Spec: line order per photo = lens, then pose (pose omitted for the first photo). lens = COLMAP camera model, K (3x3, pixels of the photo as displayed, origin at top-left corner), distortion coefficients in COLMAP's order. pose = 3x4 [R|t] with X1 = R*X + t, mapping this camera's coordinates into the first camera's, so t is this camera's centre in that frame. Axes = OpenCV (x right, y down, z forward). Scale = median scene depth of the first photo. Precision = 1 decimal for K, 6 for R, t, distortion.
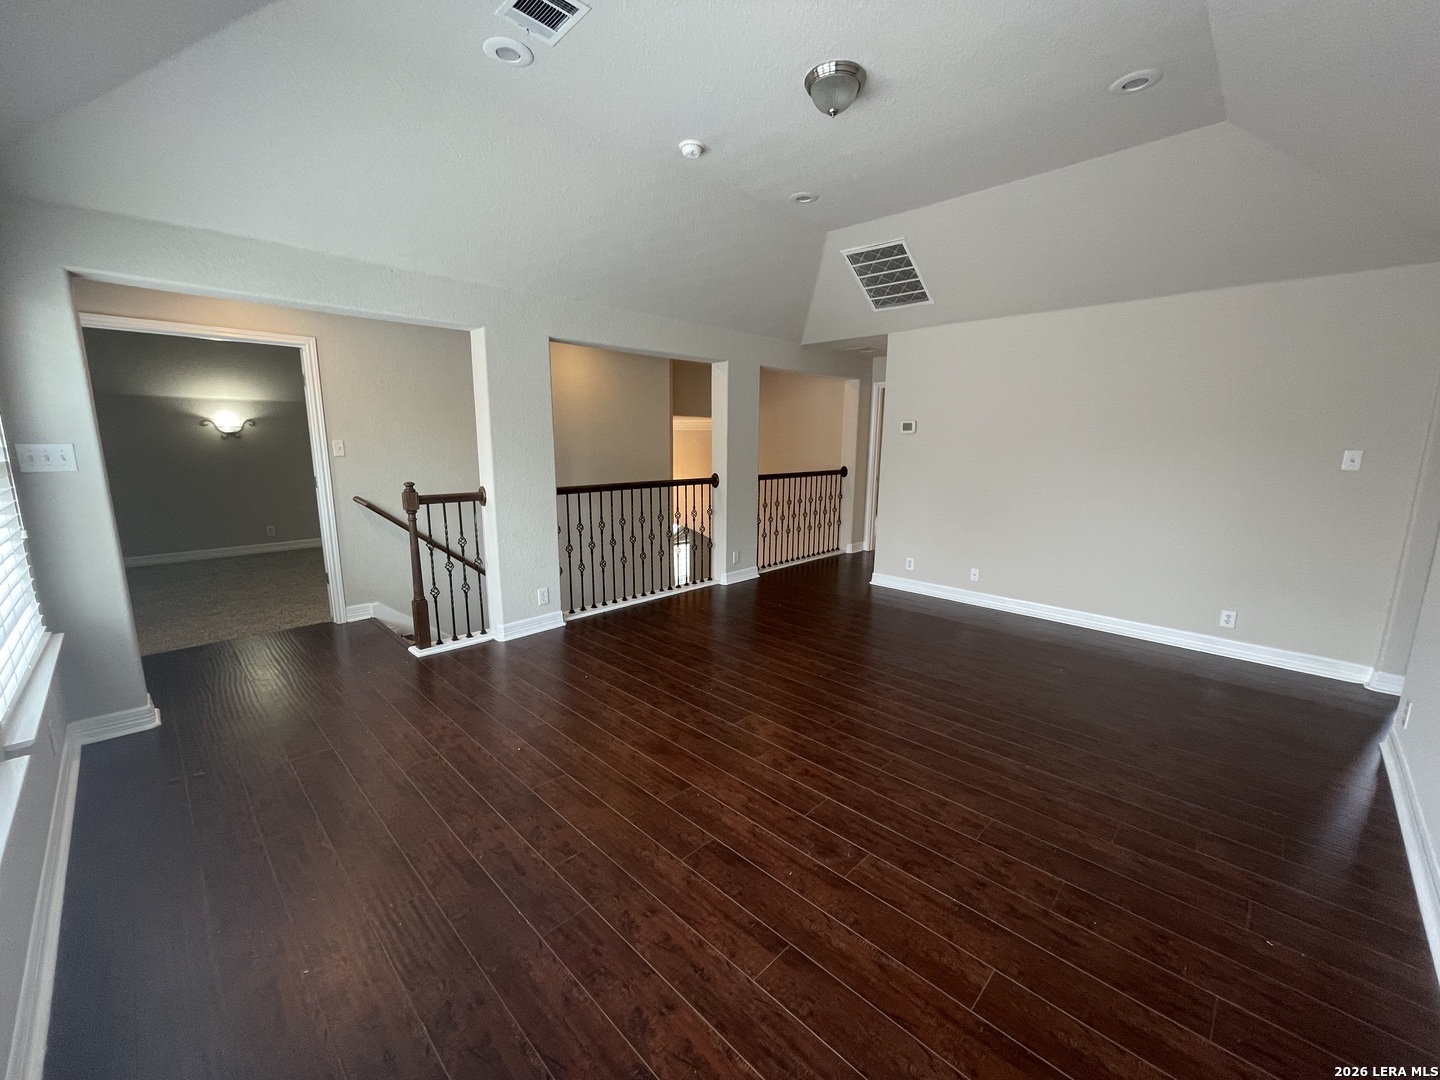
lens RADIAL K [[577.6, 0, 718.3], [0, 577.6, 541.8], [0, 0, 1]] dist [0.002761, -0.000287]
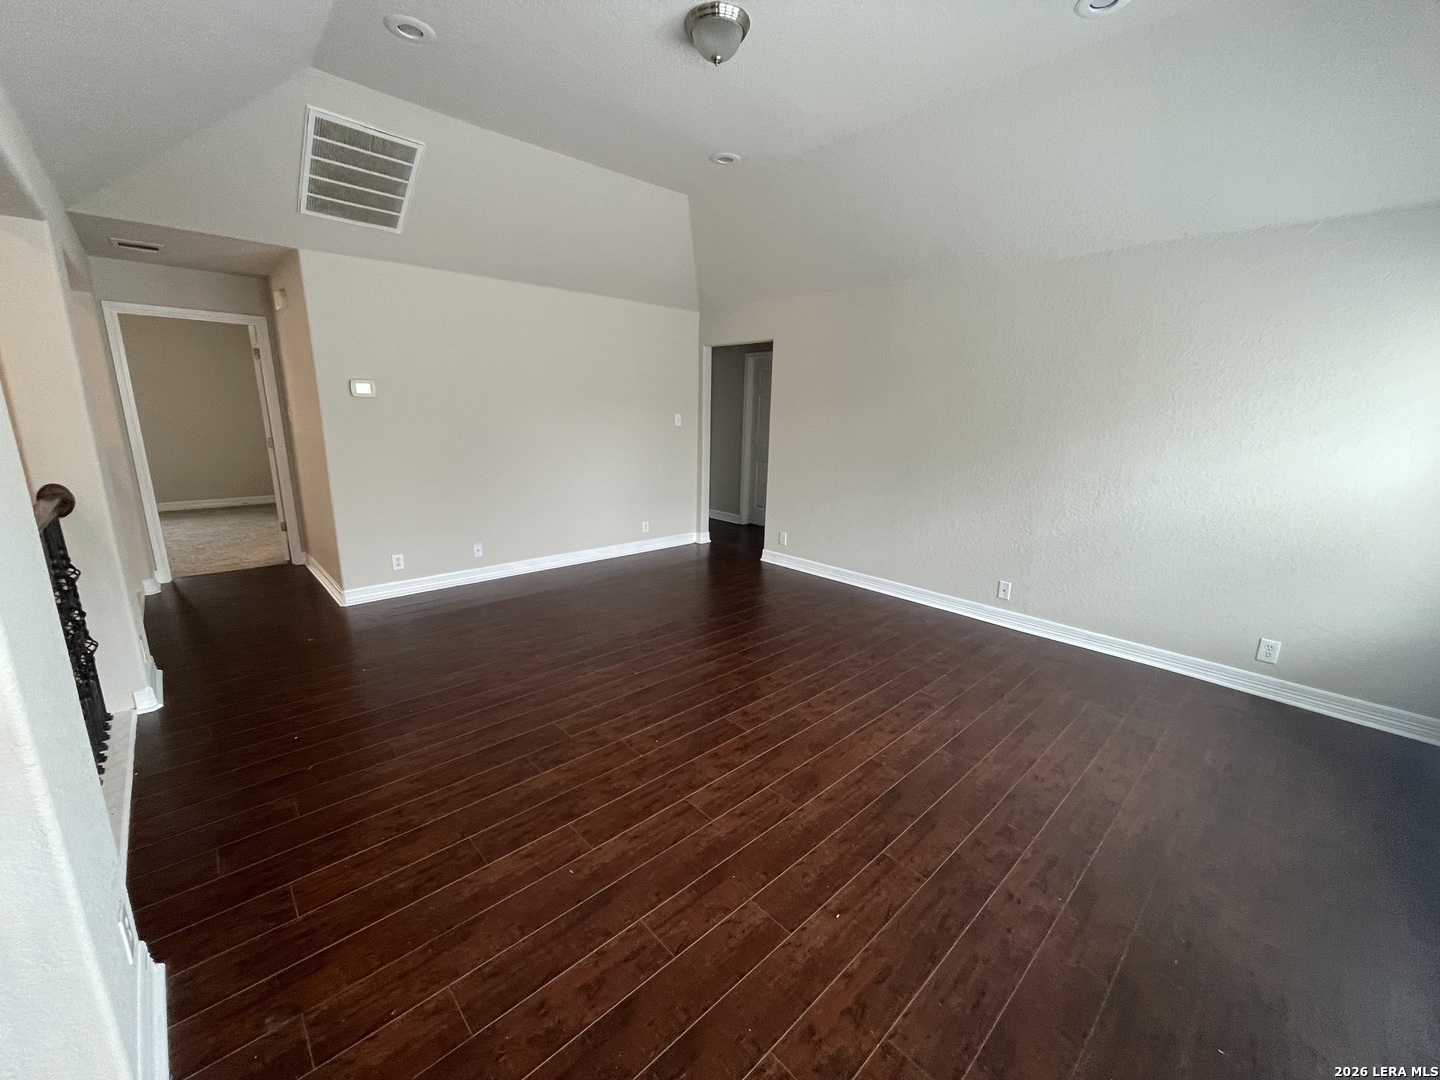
lens RADIAL K [[577.6, 0, 717.5], [0, 577.6, 543.3], [0, 0, 1]] dist [0.002761, -0.000287]
pose [[0.043917, -0.237004, 0.970516, -0.626177], [0.158977, 0.960732, 0.227421, -0.147248], [-0.986305, 0.144302, 0.079870, 0.731083]]
